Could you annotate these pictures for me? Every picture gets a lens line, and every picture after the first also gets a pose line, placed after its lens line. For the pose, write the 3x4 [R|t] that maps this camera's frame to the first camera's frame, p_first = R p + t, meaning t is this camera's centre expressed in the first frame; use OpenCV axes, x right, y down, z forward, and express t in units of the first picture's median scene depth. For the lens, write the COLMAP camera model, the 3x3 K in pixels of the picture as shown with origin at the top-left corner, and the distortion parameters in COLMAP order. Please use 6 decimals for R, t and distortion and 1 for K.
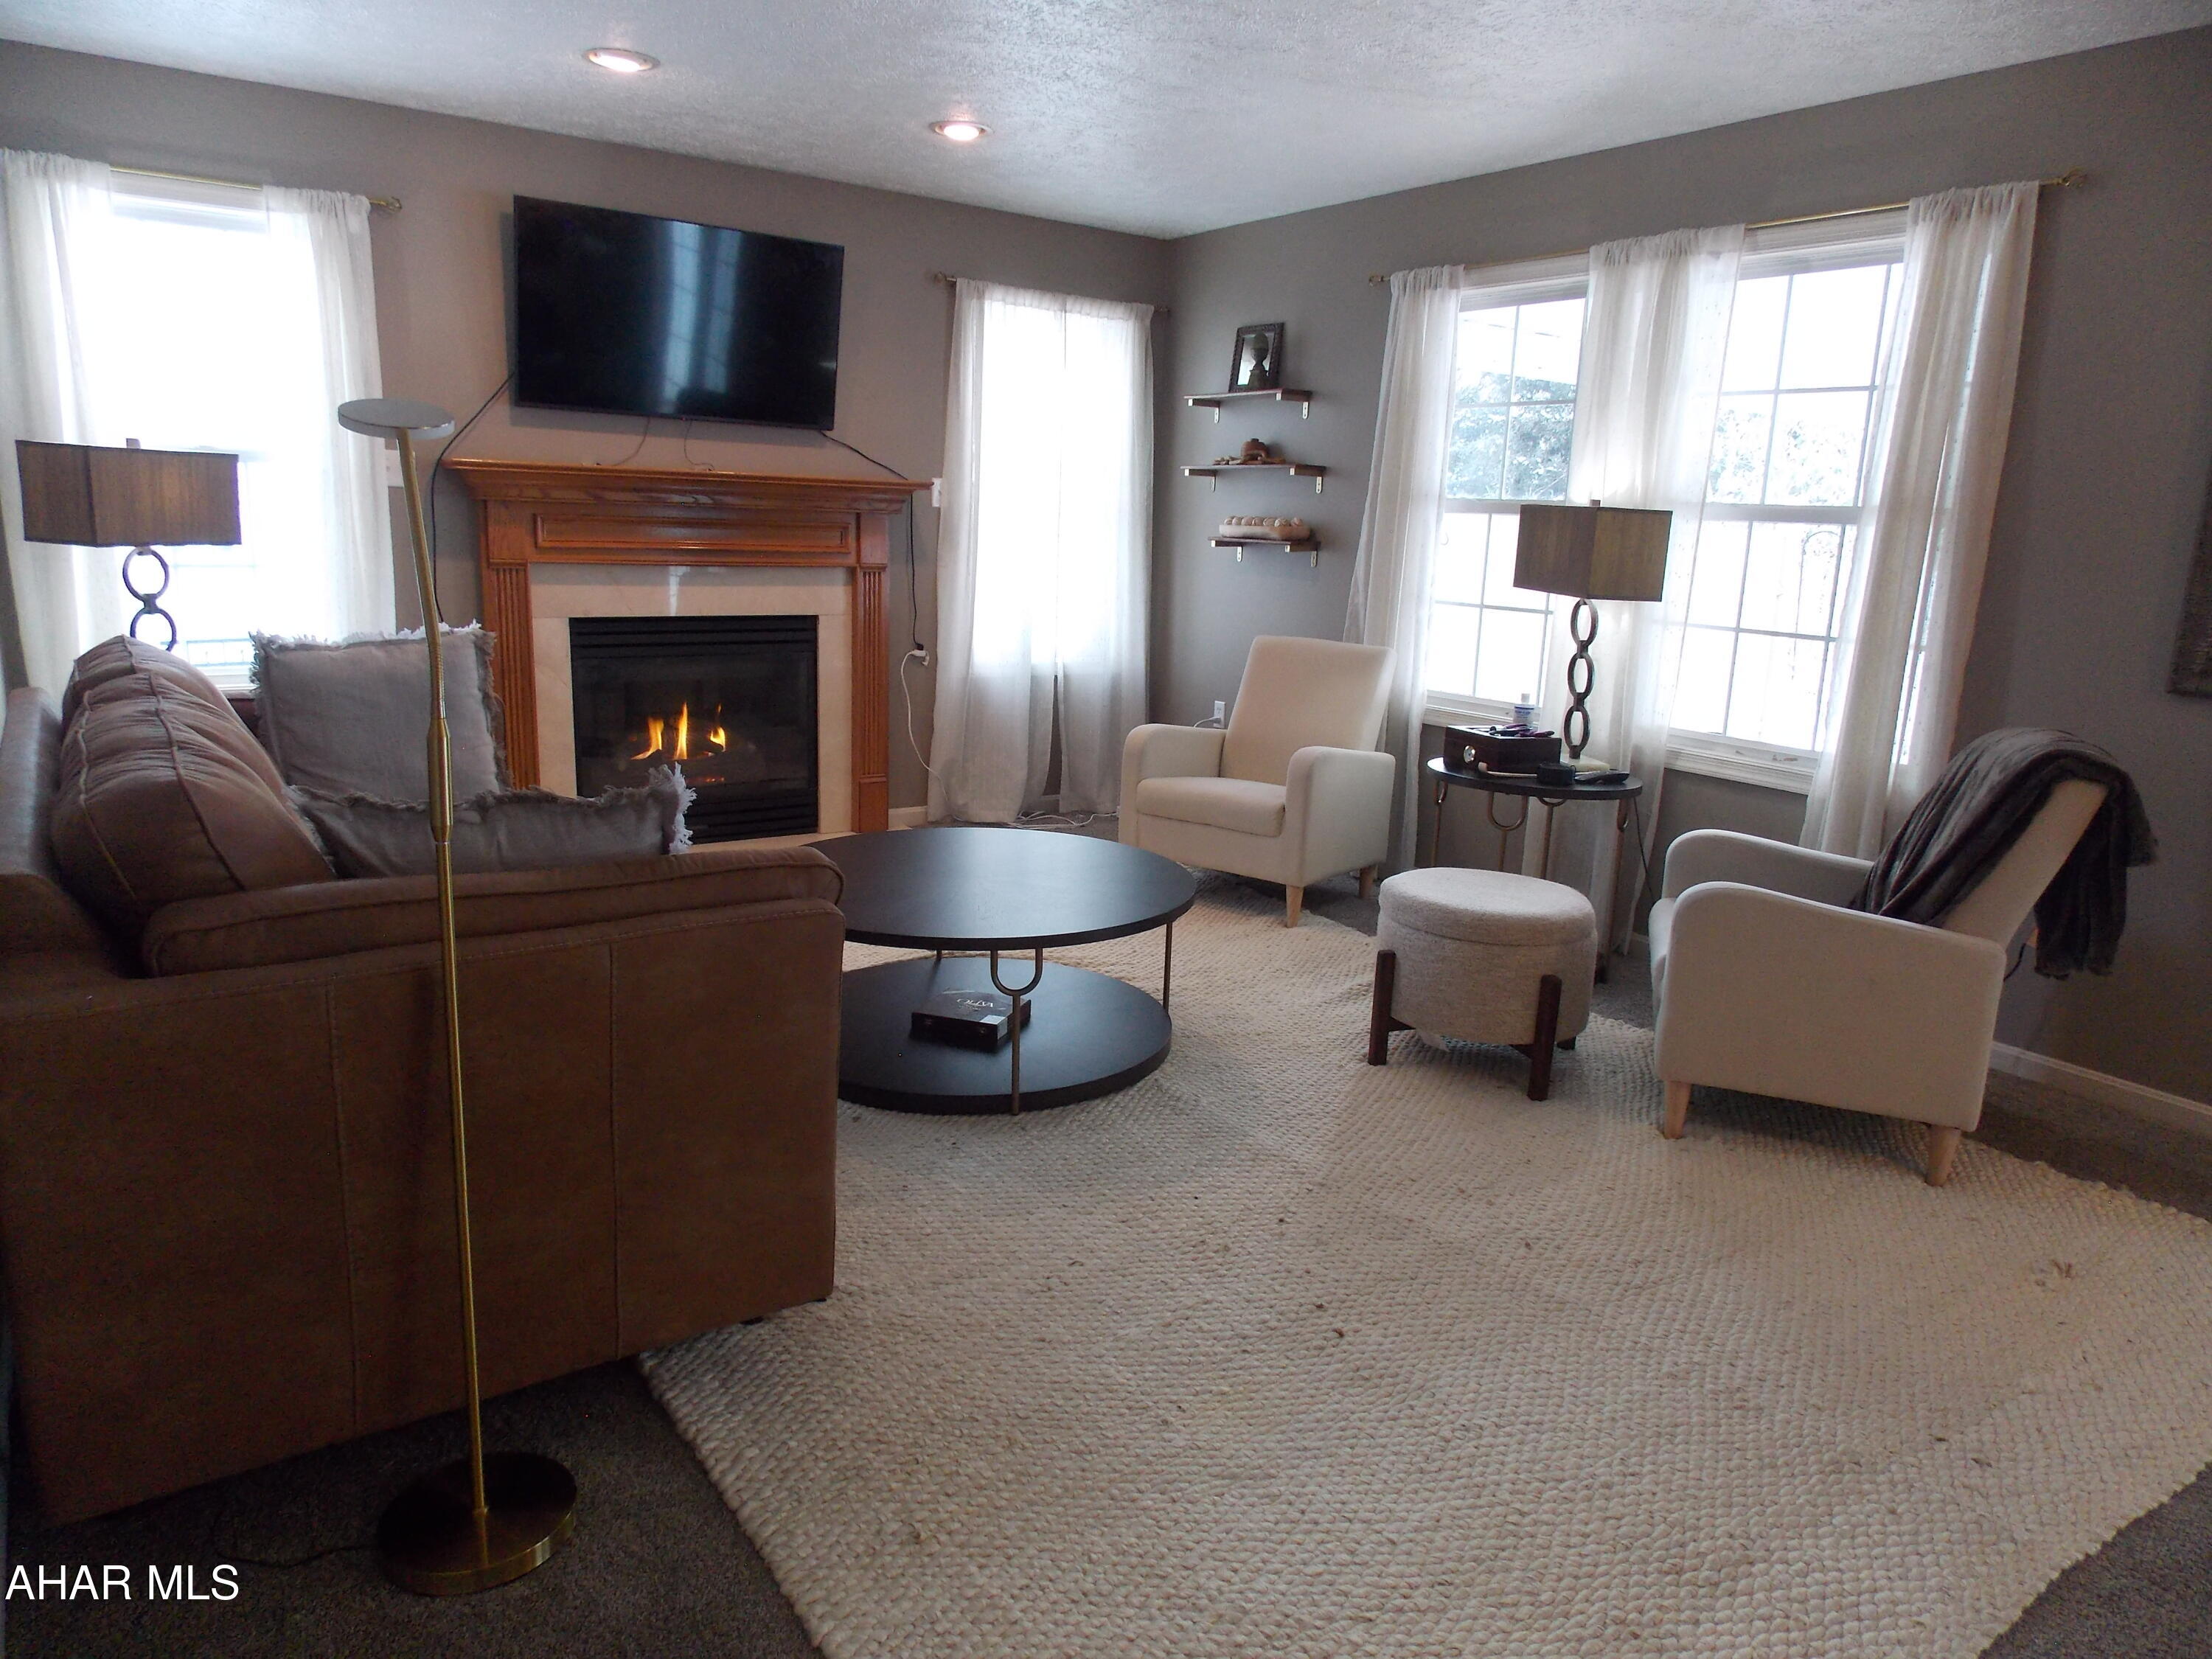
lens RADIAL K [[1464.8, 0, 1110.0], [0, 1464.8, 816.2], [0, 0, 1]] dist [0.005391, -0.000785]
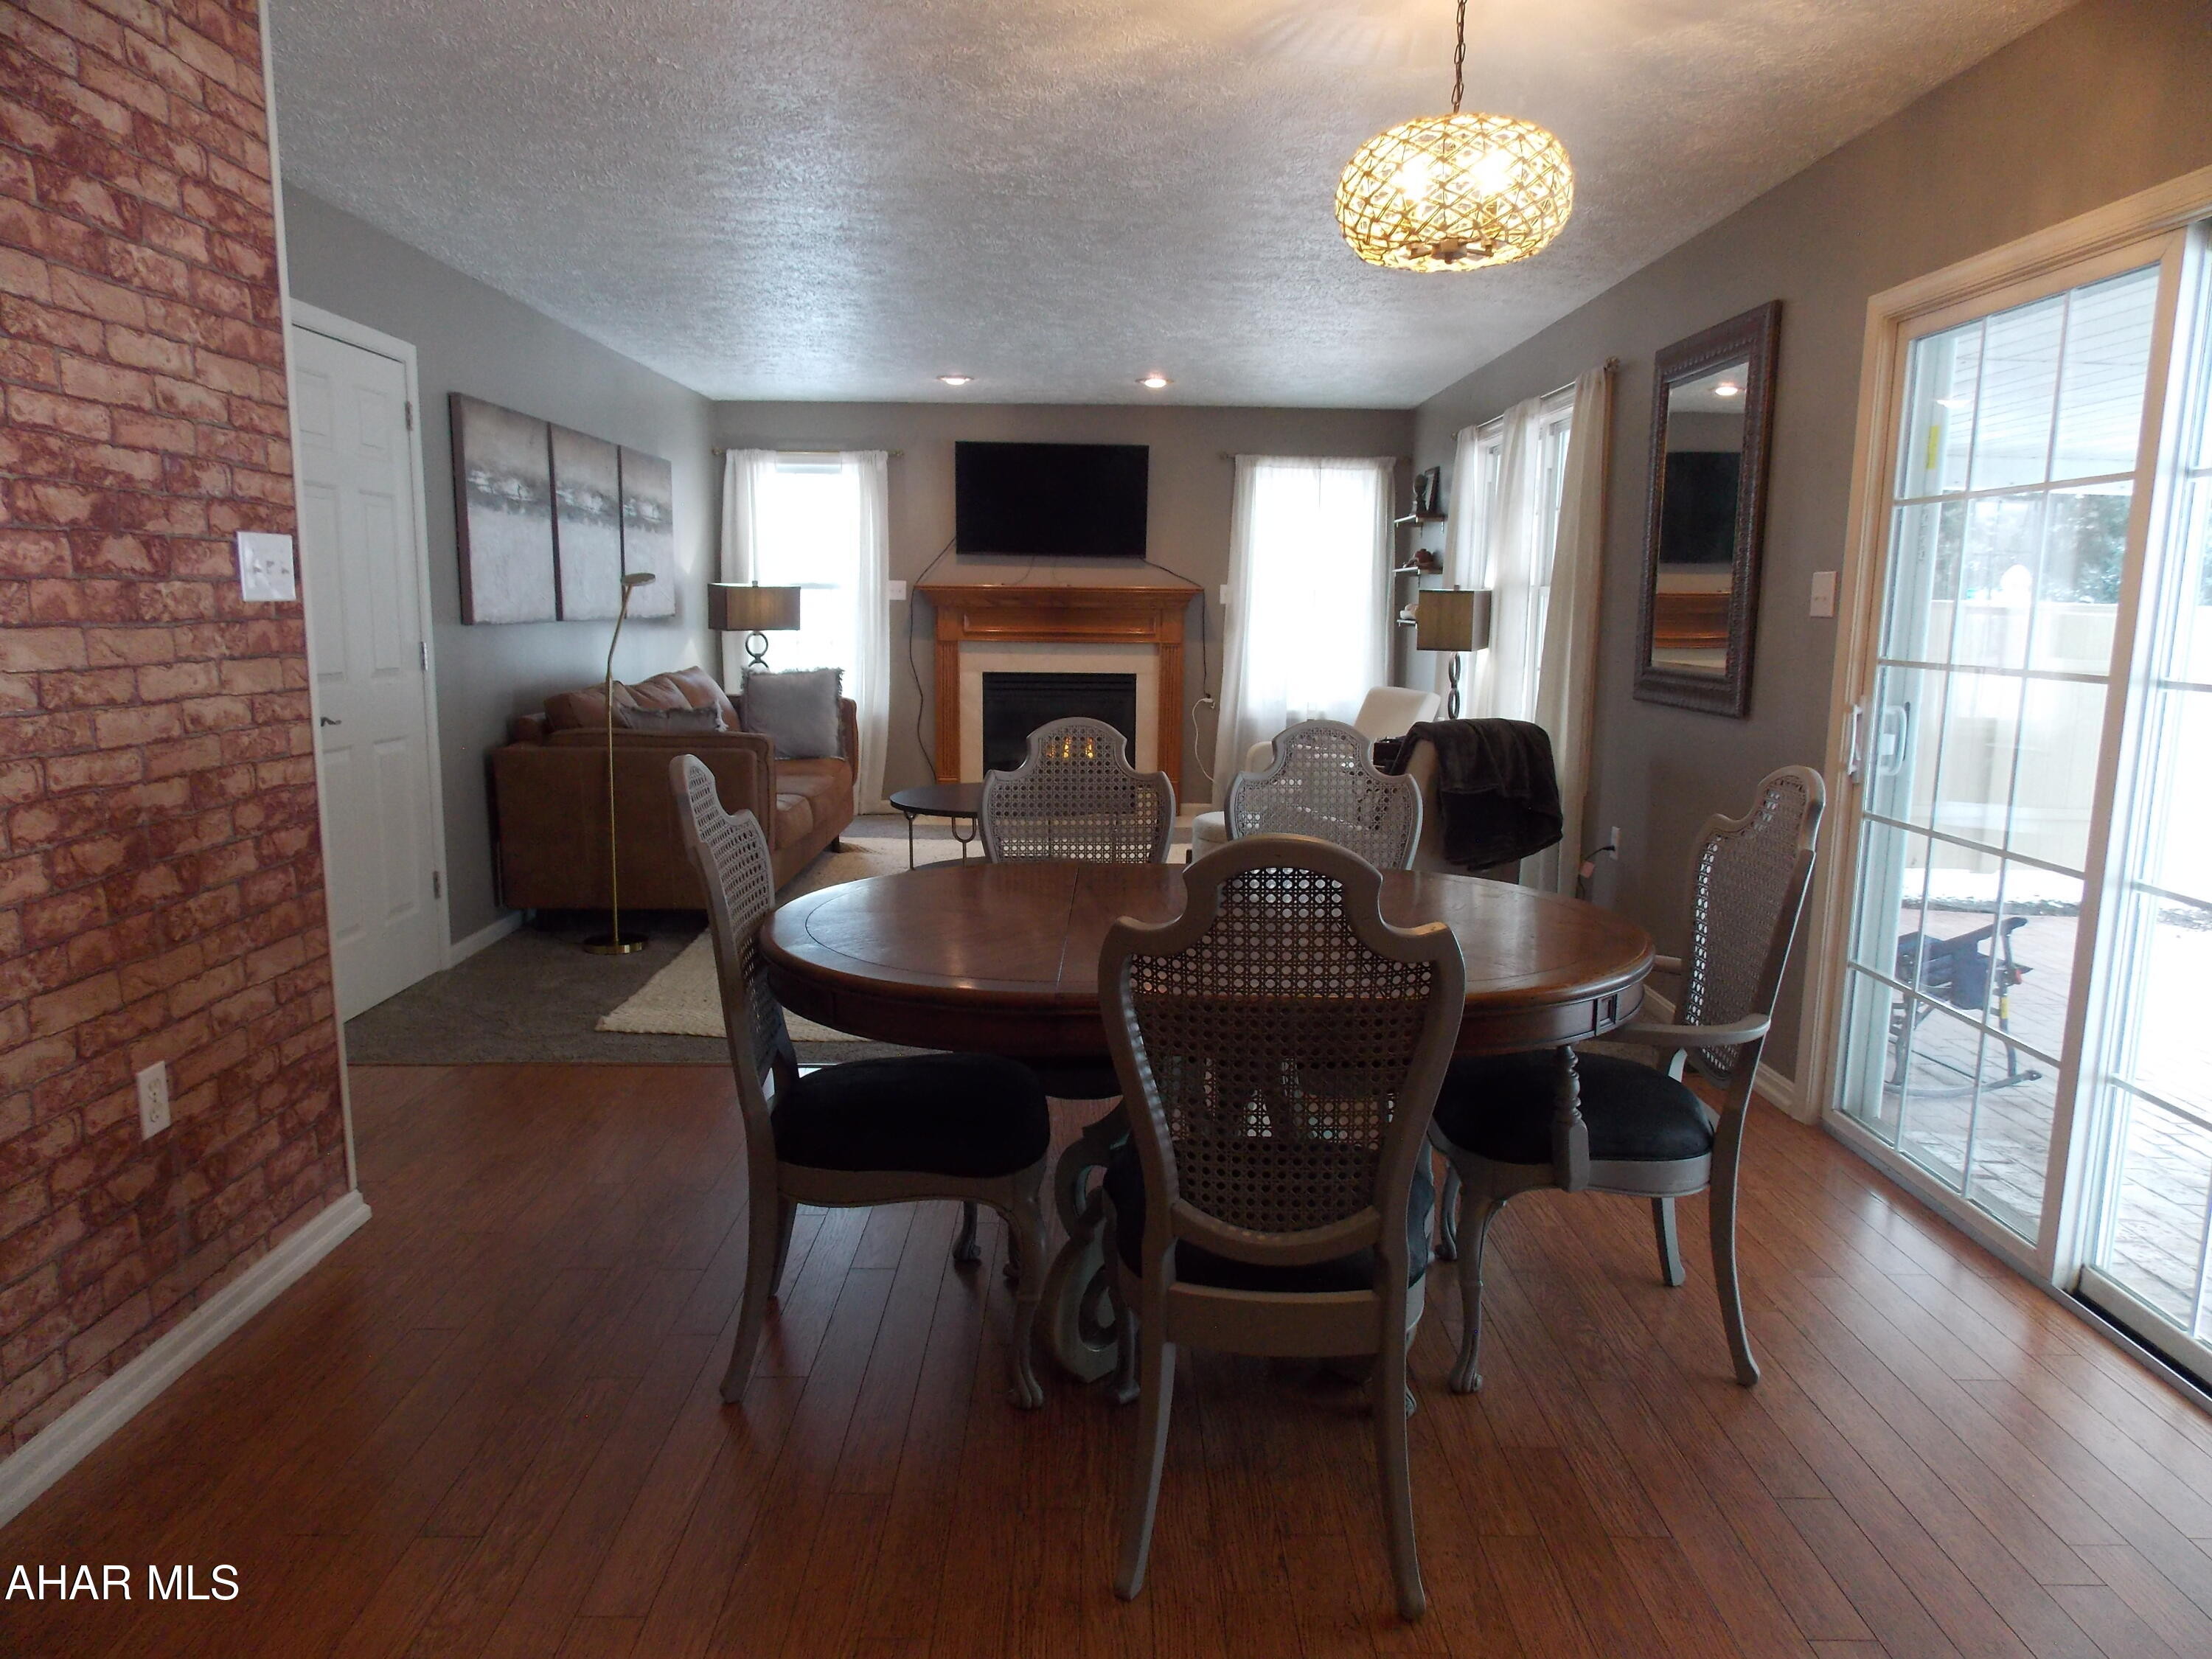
lens RADIAL K [[1453.4, 0, 1109.1], [0, 1453.4, 838.0], [0, 0, 1]] dist [-0.010226, -0.001204]
pose [[0.823240, 0.064751, -0.563988, 0.713048], [-0.097443, 0.994847, -0.028018, 0.090525], [0.559268, 0.078023, 0.825307, -0.311617]]
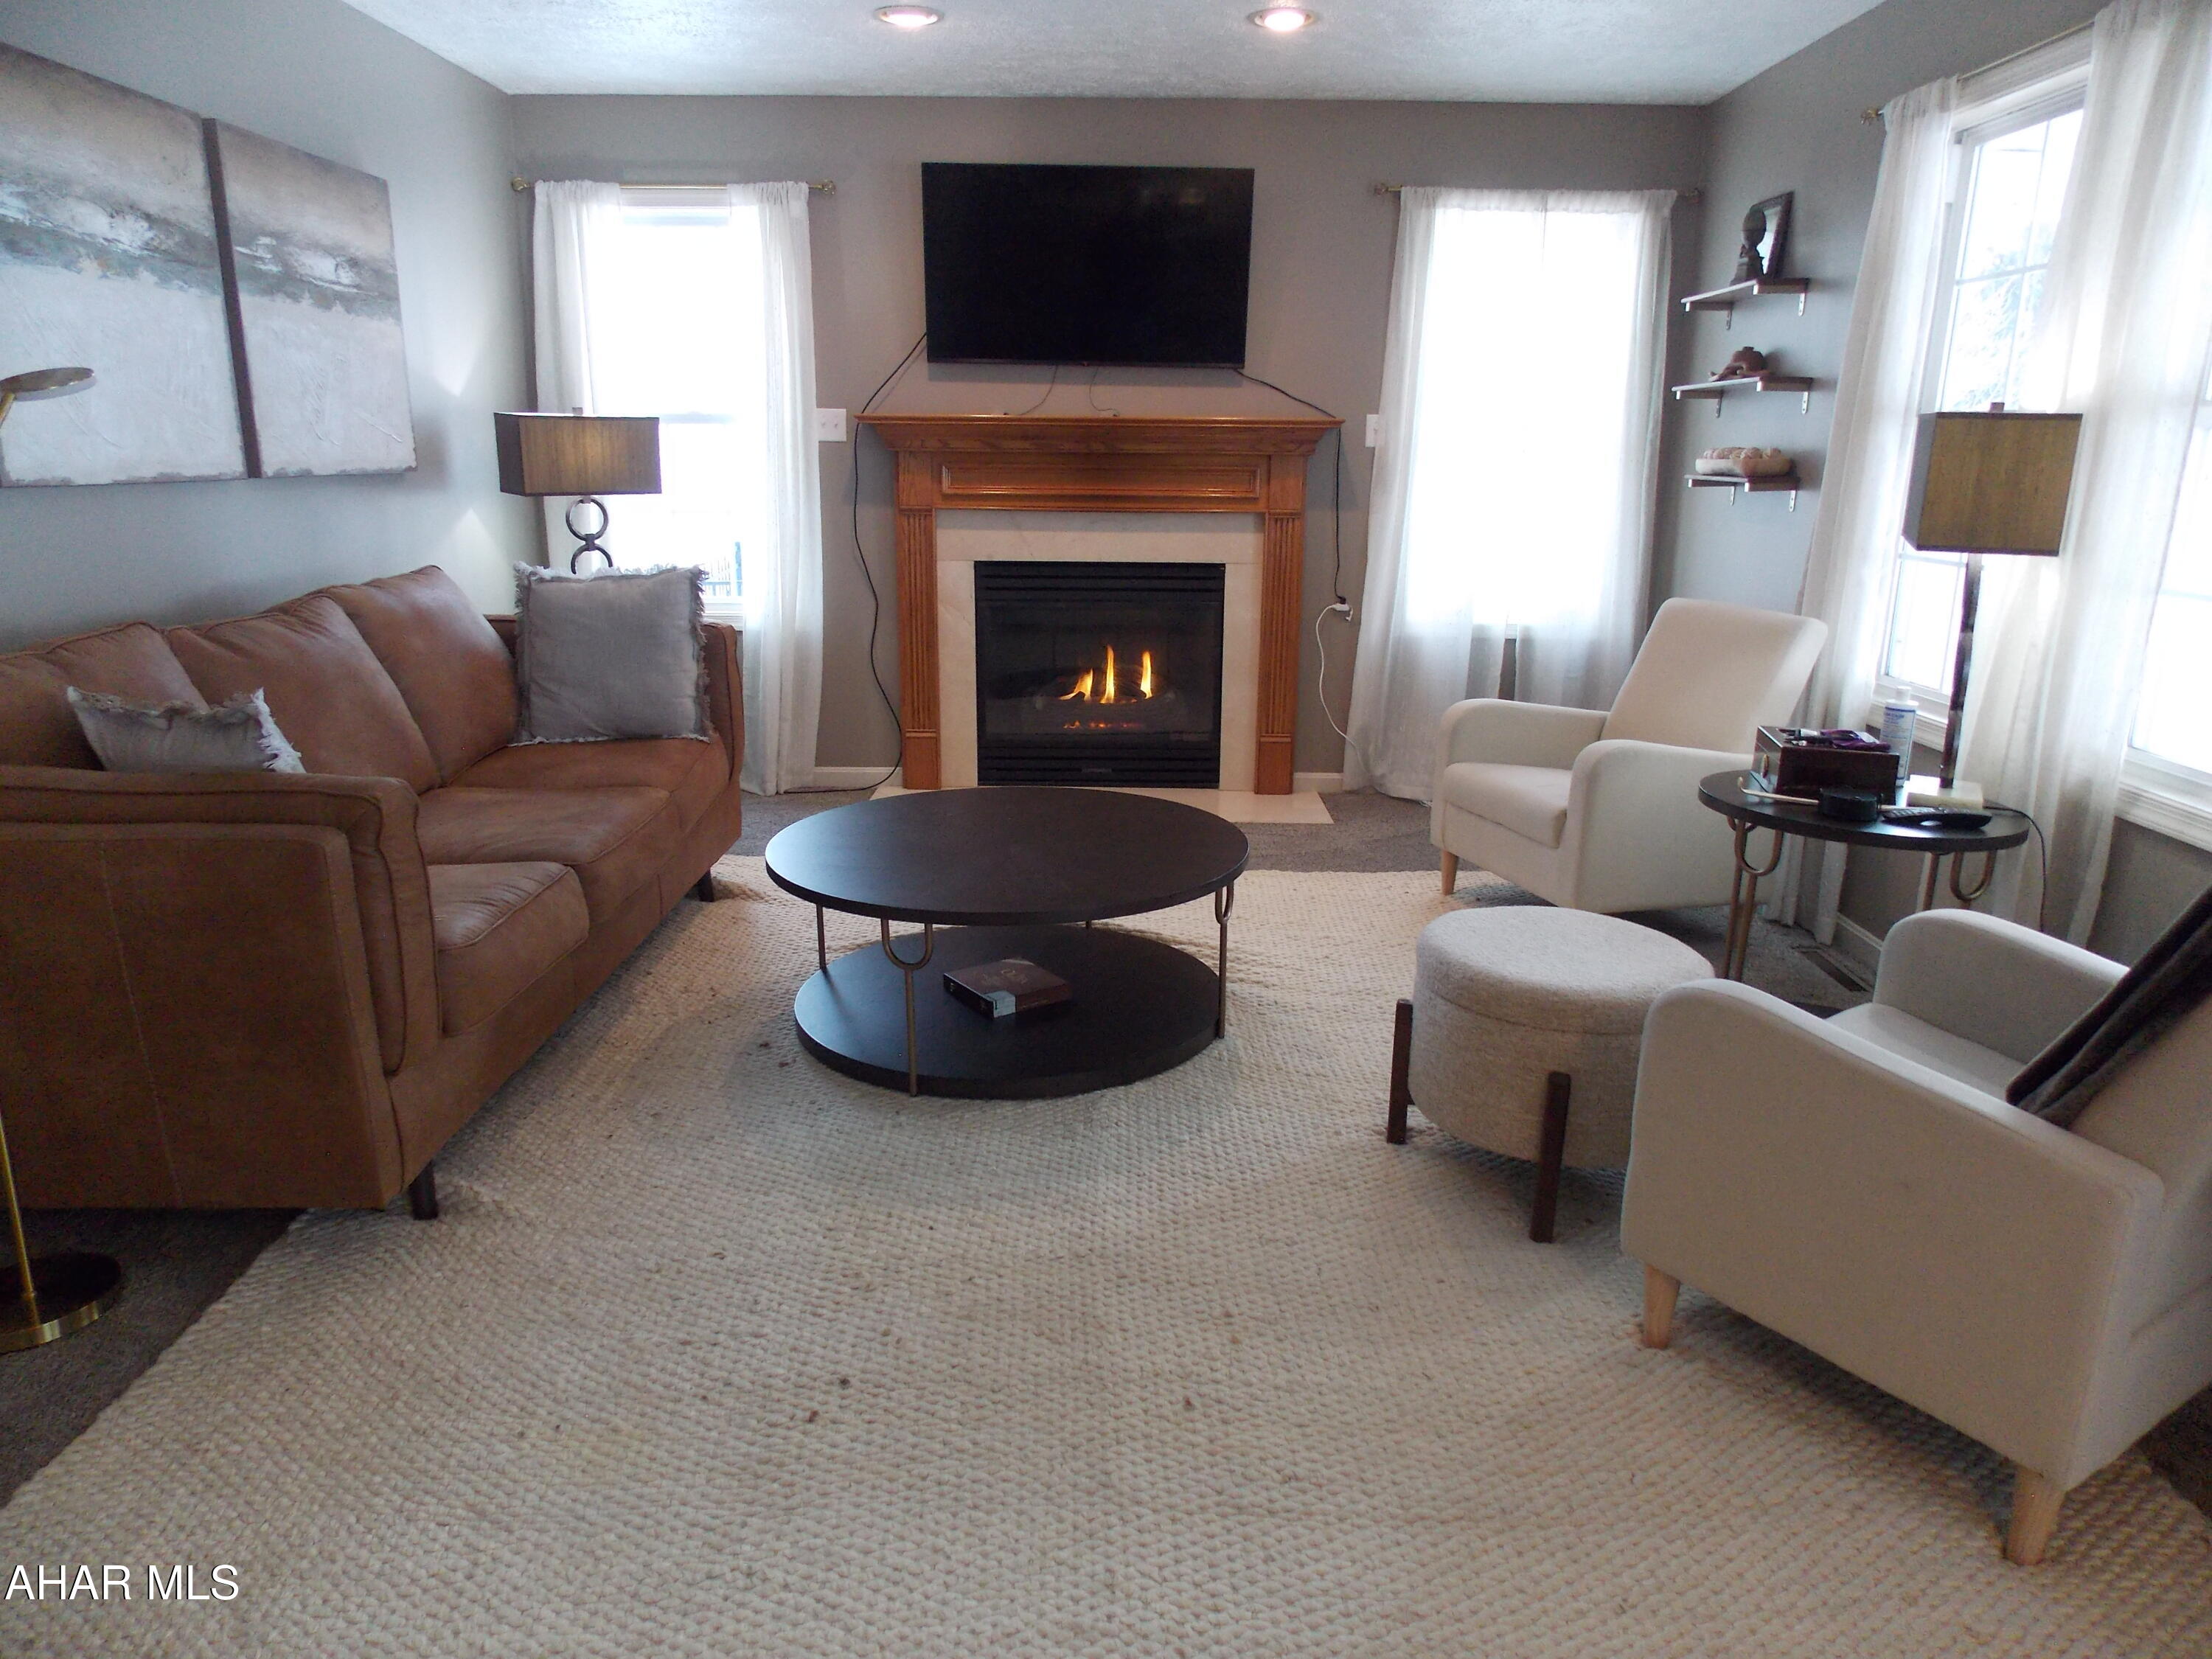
lens RADIAL K [[1464.8, 0, 1110.0], [0, 1464.8, 816.2], [0, 0, 1]] dist [0.005391, -0.000785]
pose [[0.818245, 0.113885, -0.563477, 0.319310], [-0.095953, 0.993487, 0.061458, -0.025586], [0.566806, 0.003780, 0.823843, 0.175334]]
